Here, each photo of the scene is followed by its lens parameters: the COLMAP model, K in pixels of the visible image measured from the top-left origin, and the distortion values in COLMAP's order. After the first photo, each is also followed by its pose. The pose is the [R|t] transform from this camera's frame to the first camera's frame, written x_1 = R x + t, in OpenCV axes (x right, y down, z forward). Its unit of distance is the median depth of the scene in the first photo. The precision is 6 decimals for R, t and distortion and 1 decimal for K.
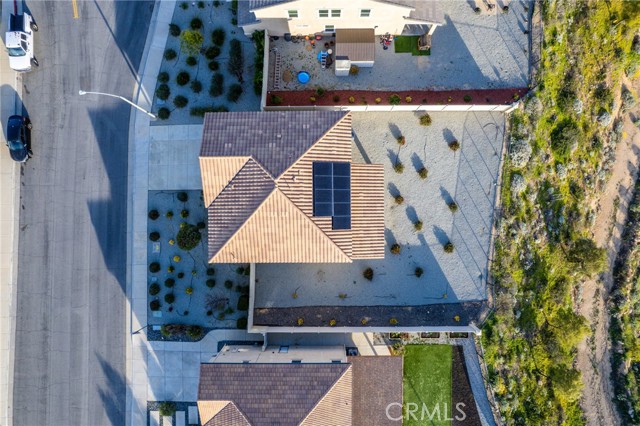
lens RADIAL K [[408.2, 0, 323.0], [0, 408.2, 216.4], [0, 0, 1]] dist [-0.077078, 0.070028]
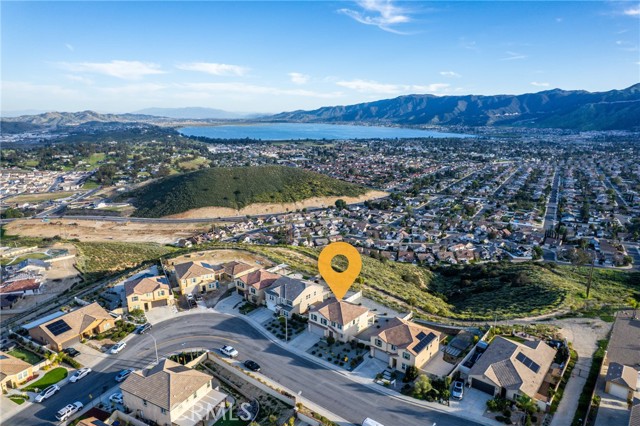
lens RADIAL K [[408.2, 0, 323.0], [0, 408.2, 216.4], [0, 0, 1]] dist [-0.077078, 0.070028]
pose [[0.656217, -0.178285, 0.733208, -2.147112], [0.754571, 0.153163, -0.638094, 1.577815], [0.001463, 0.971985, 0.235037, -0.462804]]
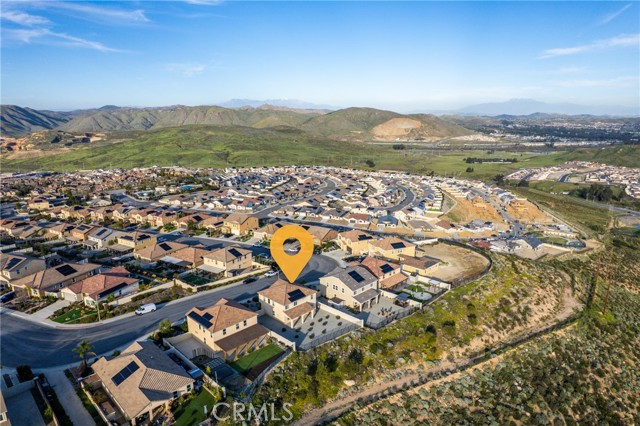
lens RADIAL K [[408.2, 0, 323.0], [0, 408.2, 216.4], [0, 0, 1]] dist [-0.077078, 0.070028]
pose [[0.708305, 0.179887, -0.682601, 2.002693], [-0.705862, 0.169648, -0.687734, 1.686700], [-0.007912, 0.968948, 0.247138, -0.406938]]
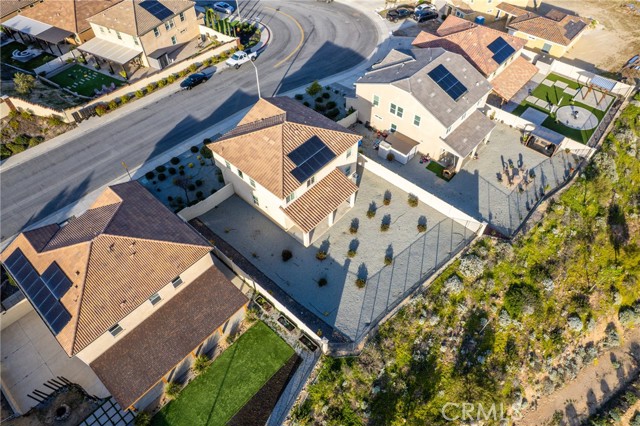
lens RADIAL K [[408.2, 0, 323.0], [0, 408.2, 216.4], [0, 0, 1]] dist [-0.077078, 0.070028]
pose [[0.738579, 0.527079, -0.420344, 0.575864], [-0.674123, 0.570300, -0.469378, 0.520148], [-0.007677, 0.630036, 0.776528, 0.101366]]
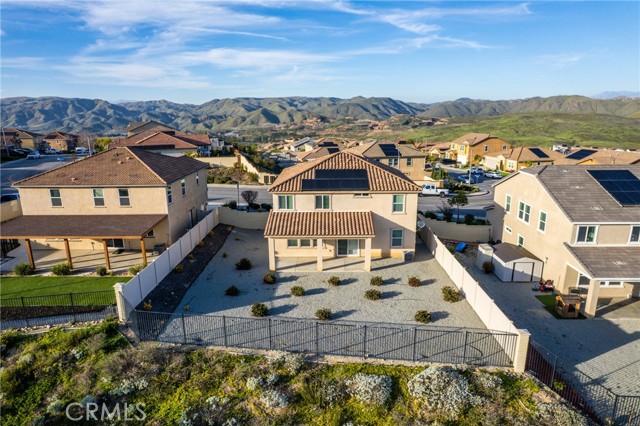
lens RADIAL K [[408.2, 0, 323.0], [0, 408.2, 216.4], [0, 0, 1]] dist [-0.077078, 0.070028]
pose [[-0.017258, 0.261356, -0.965088, 0.877201], [-0.999844, -0.001007, 0.017607, -0.031383], [0.003630, 0.965242, 0.261333, 0.684094]]
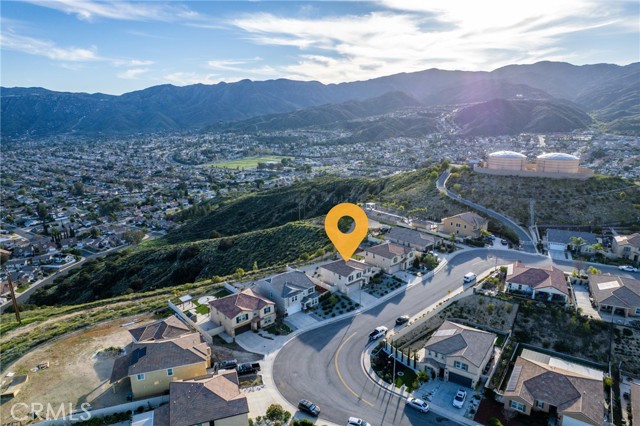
lens RADIAL K [[408.2, 0, 323.0], [0, 408.2, 216.4], [0, 0, 1]] dist [-0.077078, 0.070028]
pose [[-0.663627, -0.173957, 0.727557, -2.307411], [0.747896, -0.174888, 0.640364, -2.258546], [0.015845, 0.969099, 0.246162, -0.361421]]
